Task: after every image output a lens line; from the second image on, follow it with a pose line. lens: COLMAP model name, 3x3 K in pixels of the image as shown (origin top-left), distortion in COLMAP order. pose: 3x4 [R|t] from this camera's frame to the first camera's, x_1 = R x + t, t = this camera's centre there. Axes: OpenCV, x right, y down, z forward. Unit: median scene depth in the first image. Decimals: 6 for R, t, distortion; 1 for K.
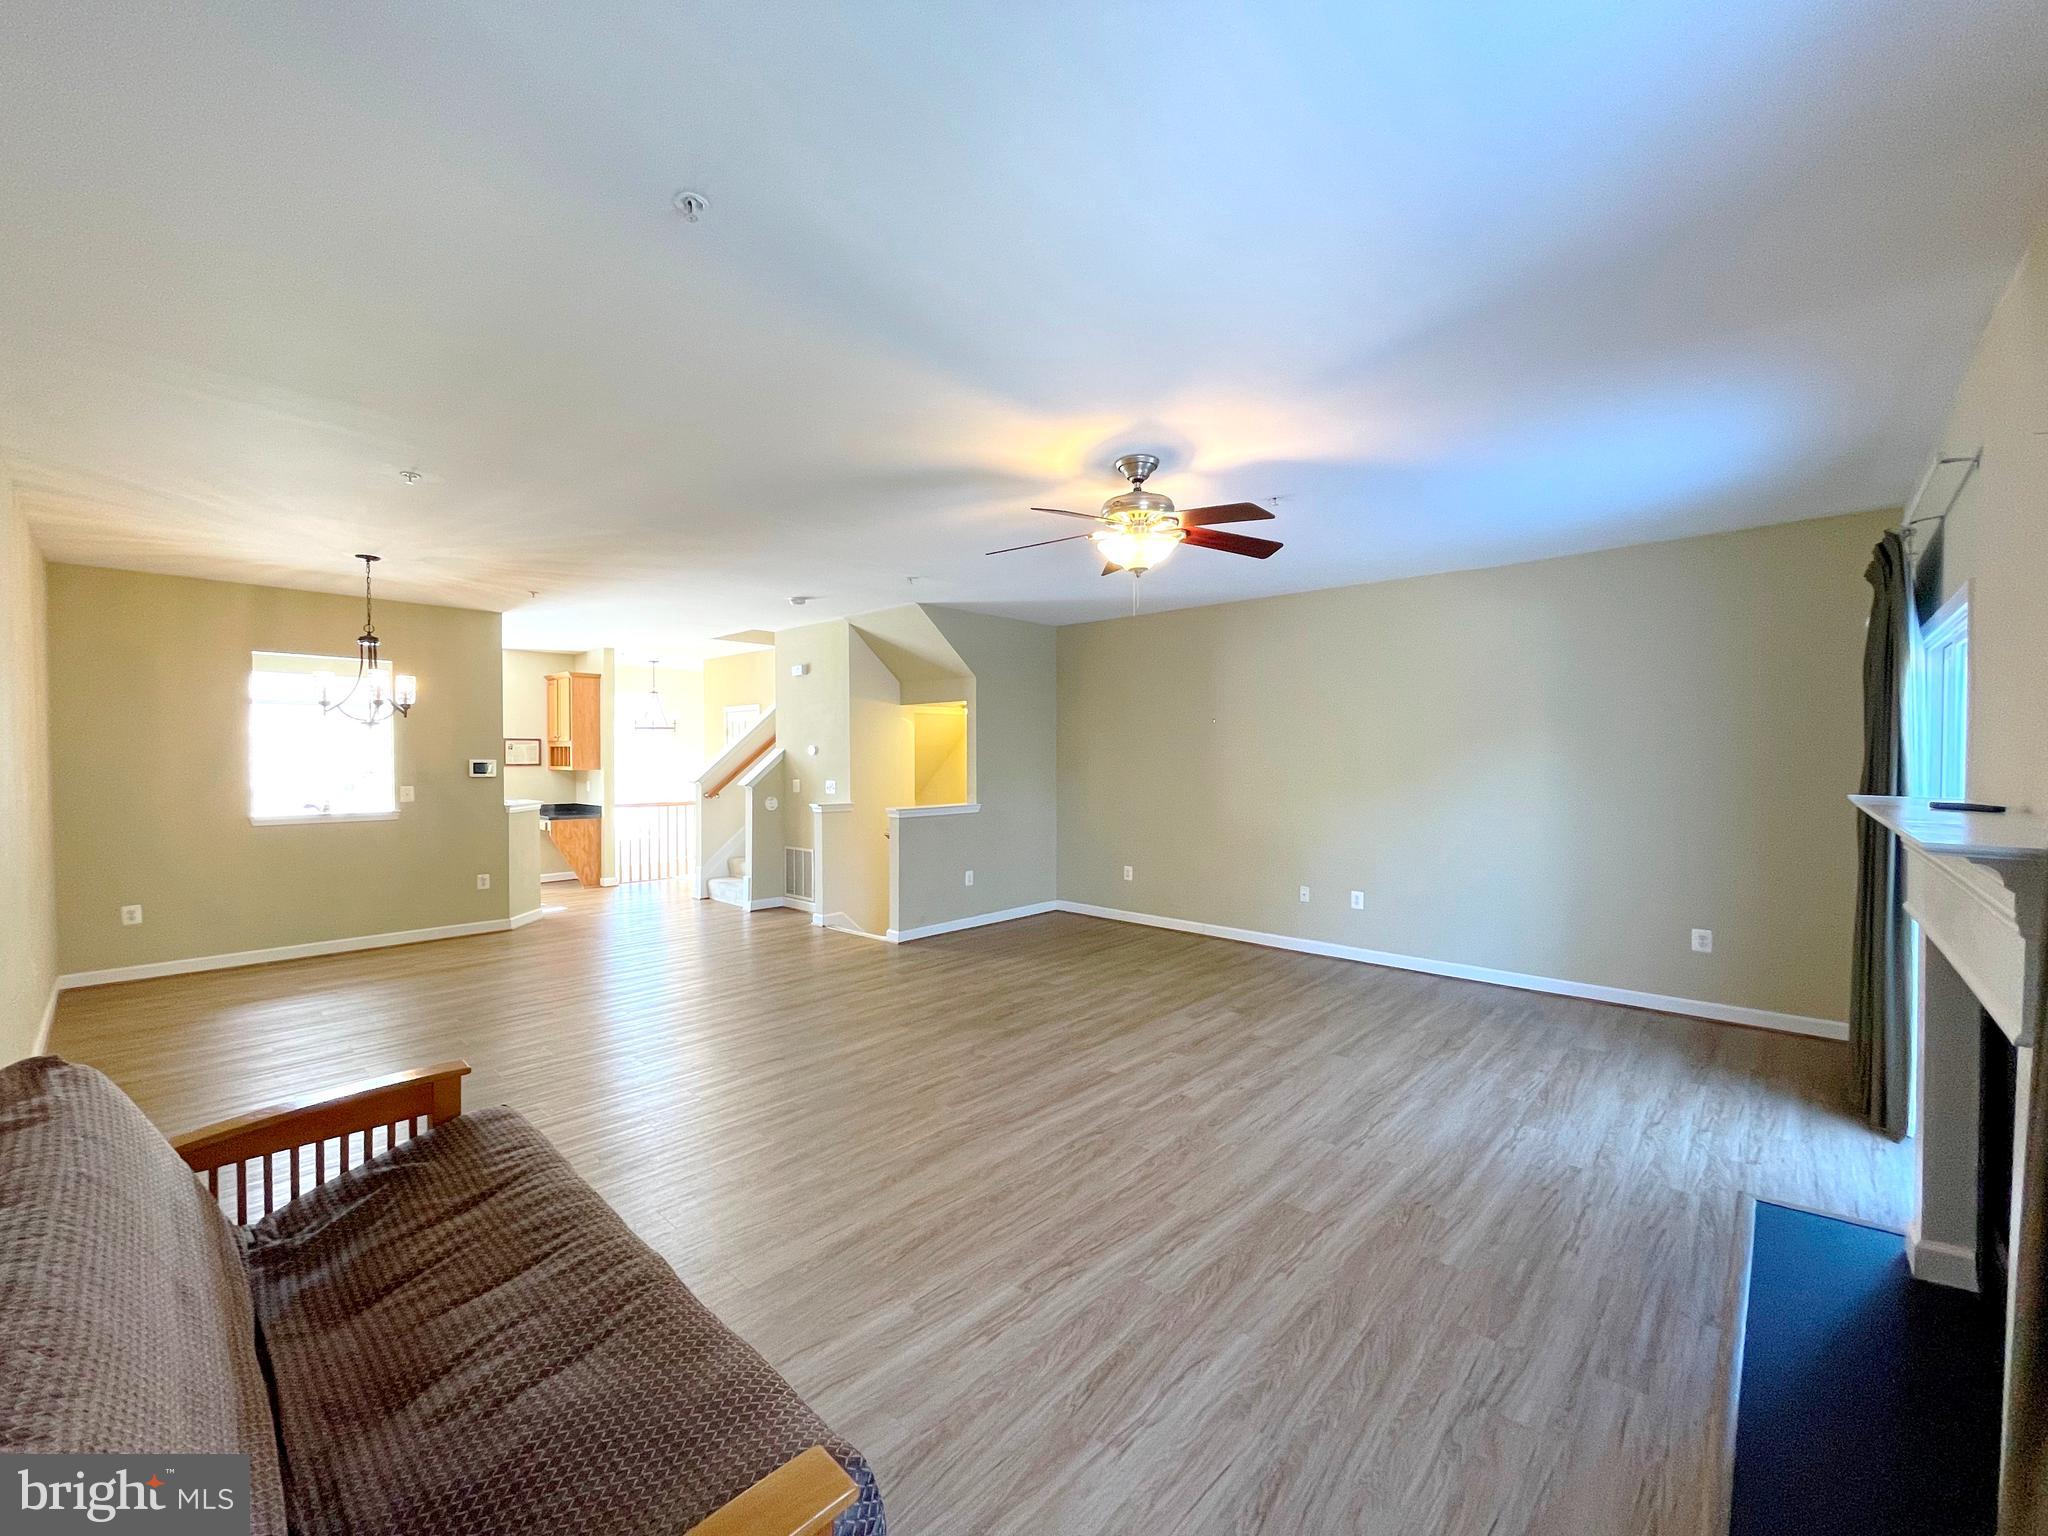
lens RADIAL K [[831.0, 0, 1020.9], [0, 831.0, 768.1], [0, 0, 1]] dist [0.003097, 0.001080]
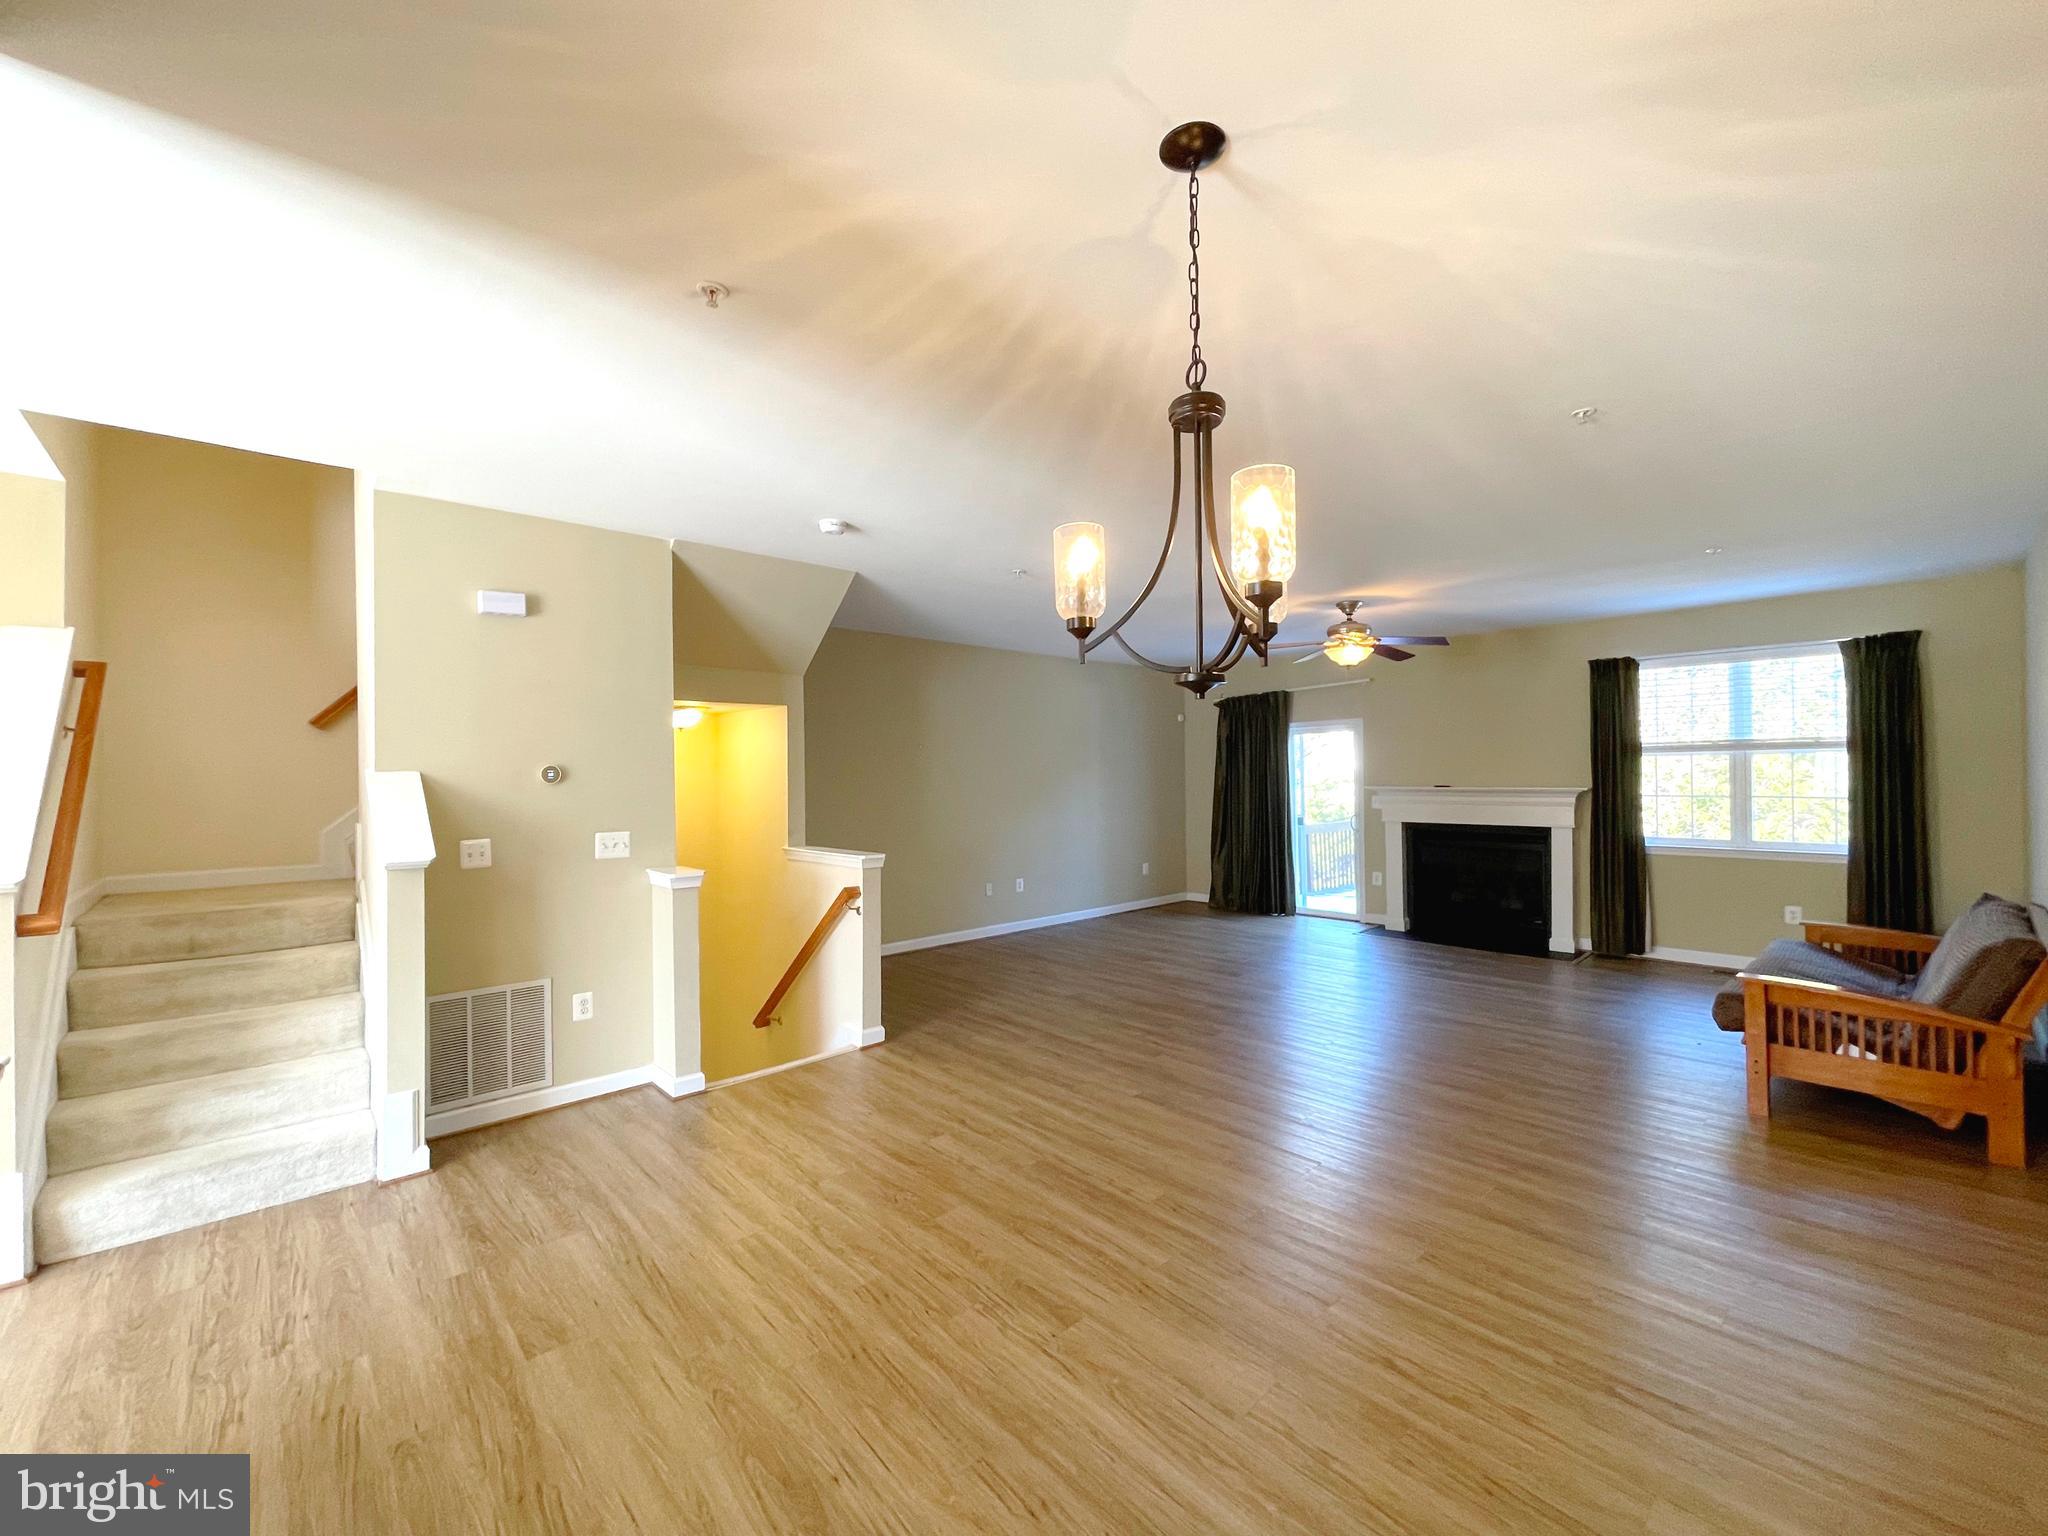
lens RADIAL K [[831.0, 0, 1008.6], [0, 831.0, 772.9], [0, 0, 1]] dist [0.003097, 0.001080]
pose [[0.088834, 0.002684, 0.996043, -0.951311], [0.024752, 0.999682, -0.004901, -0.016837], [-0.995739, 0.025089, 0.088739, 0.911718]]
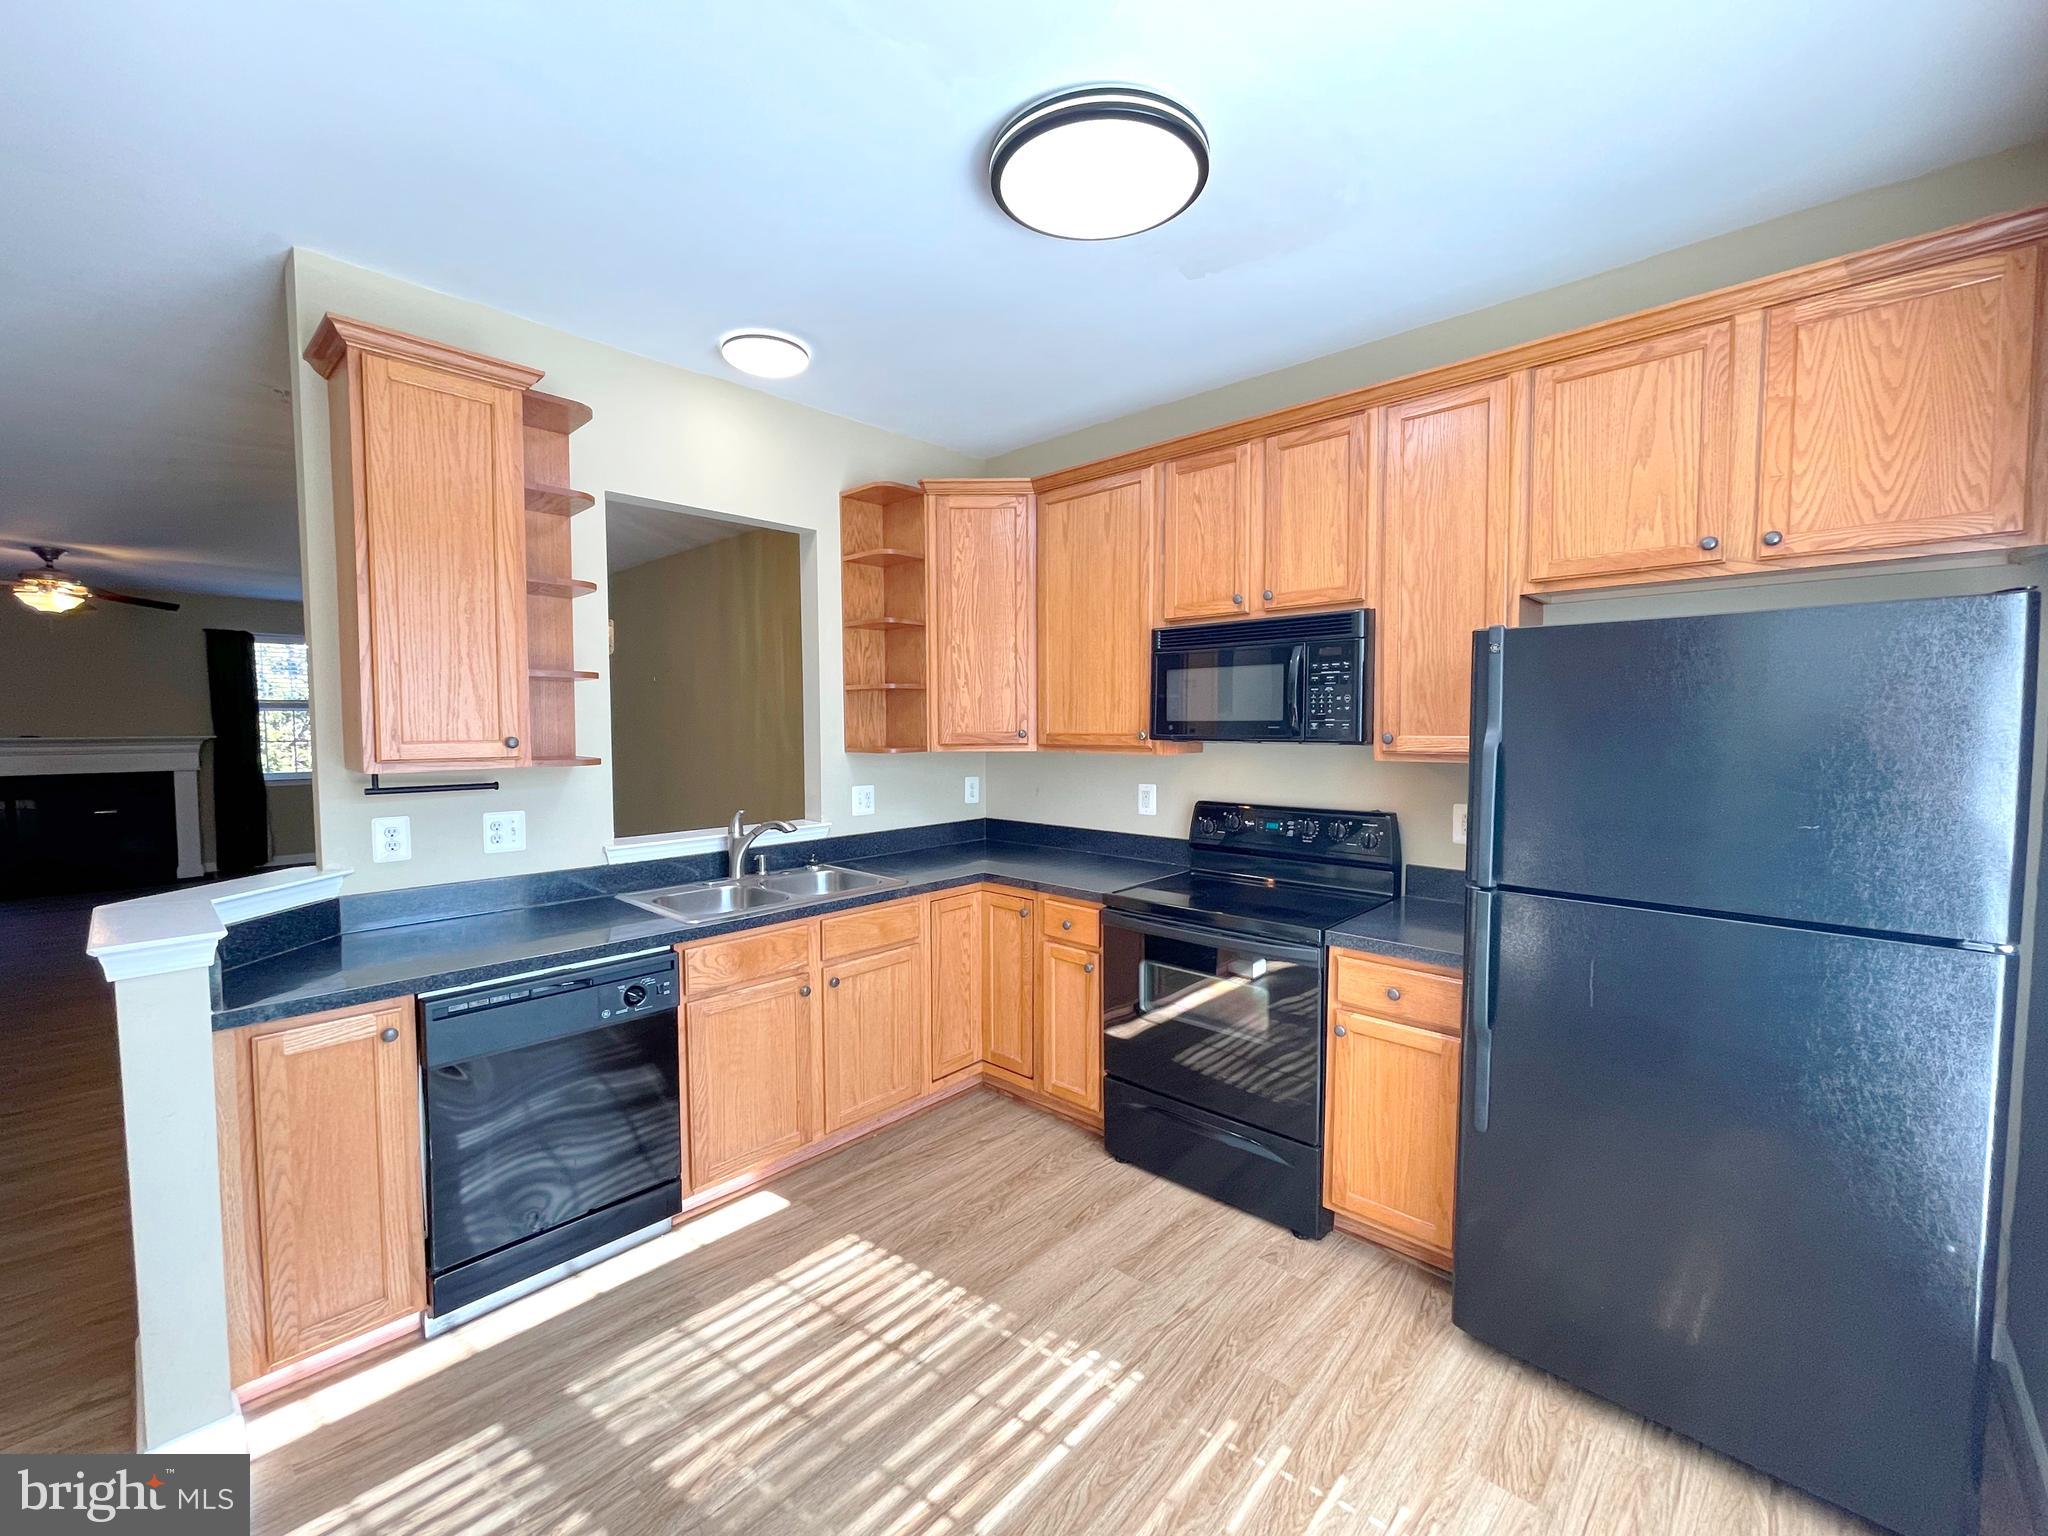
lens RADIAL K [[831.0, 0, 1028.3], [0, 831.0, 772.8], [0, 0, 1]] dist [0.003097, 0.001080]
pose [[-0.999918, -0.011728, 0.005053, -1.099119], [-0.011365, 0.997714, 0.066620, -0.029069], [-0.005823, 0.066557, -0.997766, 1.597256]]
